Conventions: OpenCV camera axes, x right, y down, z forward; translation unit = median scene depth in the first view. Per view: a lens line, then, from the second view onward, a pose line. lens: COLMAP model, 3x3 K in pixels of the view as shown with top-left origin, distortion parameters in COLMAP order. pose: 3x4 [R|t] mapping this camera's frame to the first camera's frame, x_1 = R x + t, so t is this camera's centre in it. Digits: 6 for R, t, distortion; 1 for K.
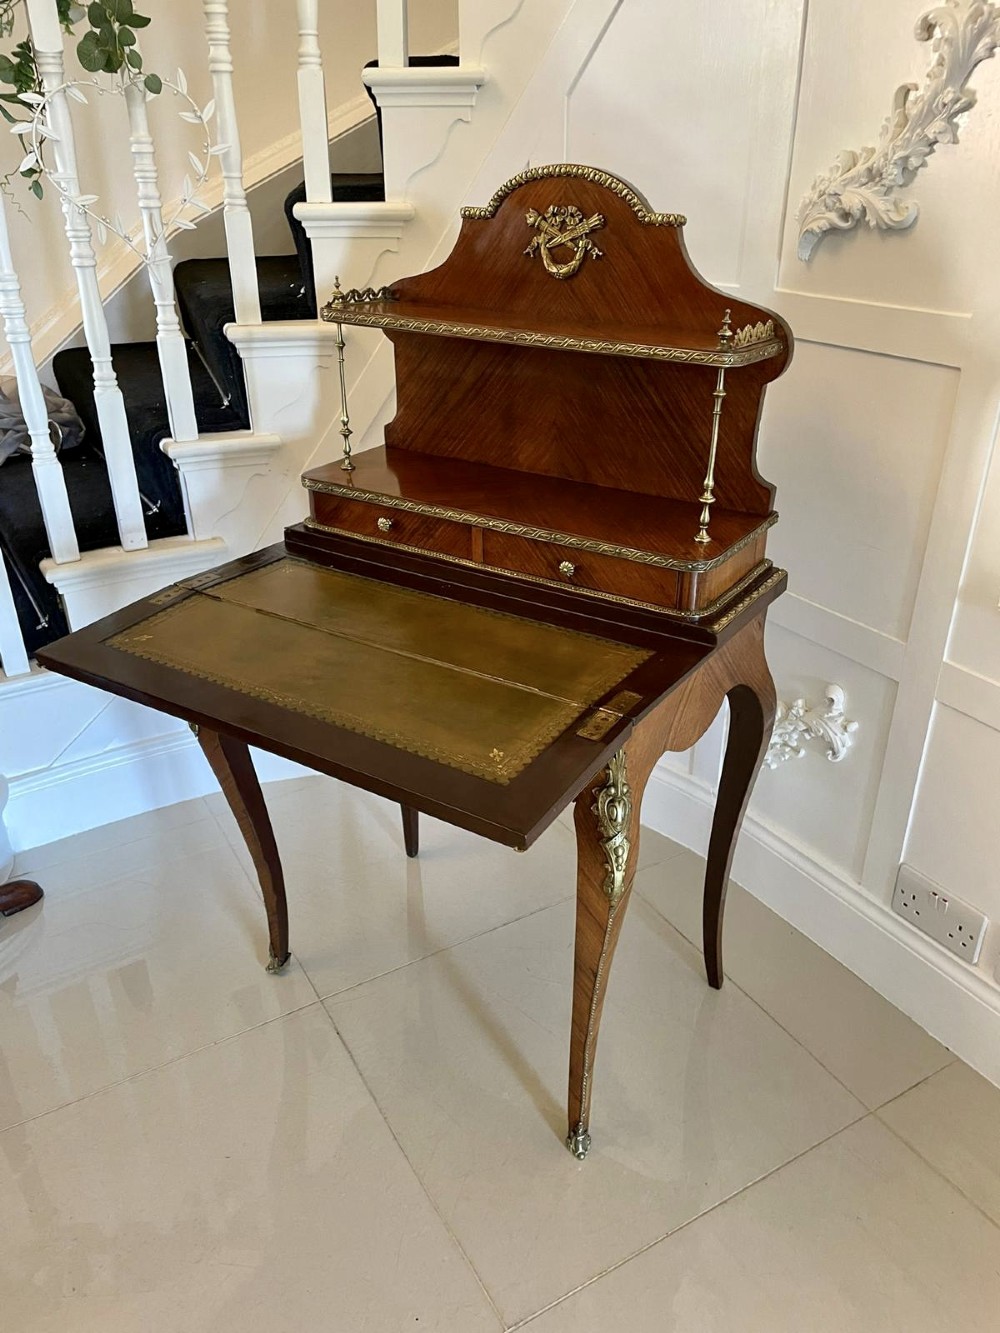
lens RADIAL K [[1000.7, 0, 508.2], [0, 1000.7, 682.1], [0, 0, 1]] dist [0.082012, -0.115573]
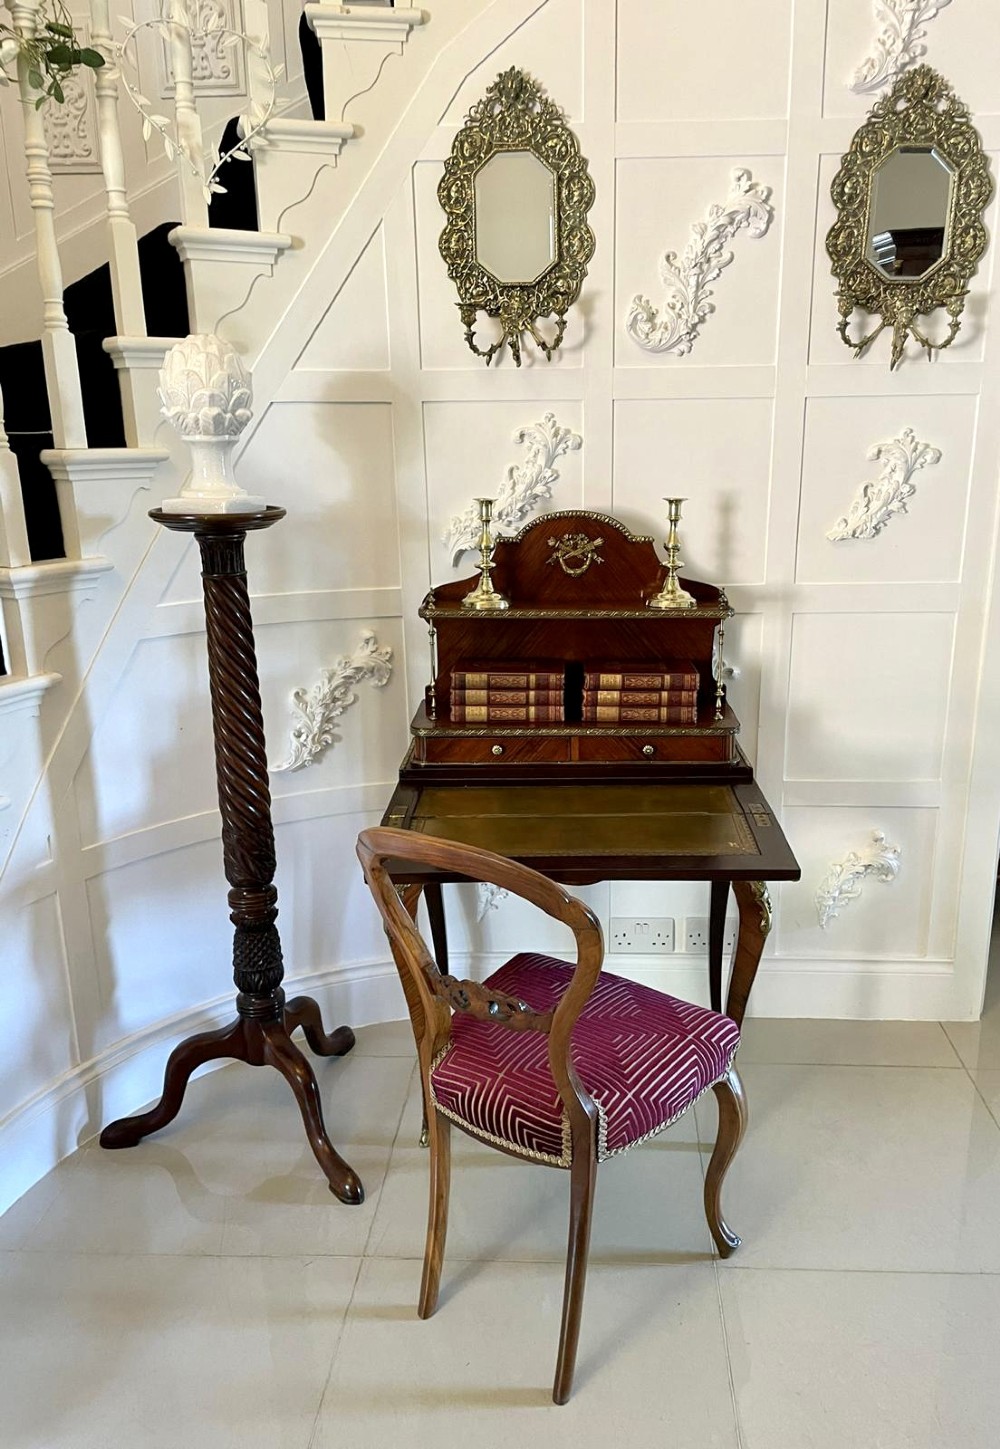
lens RADIAL K [[1079.6, 0, 547.8], [0, 1079.6, 723.7], [0, 0, 1]] dist [0.074324, -0.007419]
pose [[0.842364, -0.153094, 0.516705, -0.888536], [0.256523, 0.957118, -0.134615, 0.031379], [-0.473939, 0.245941, 0.845514, -0.336447]]
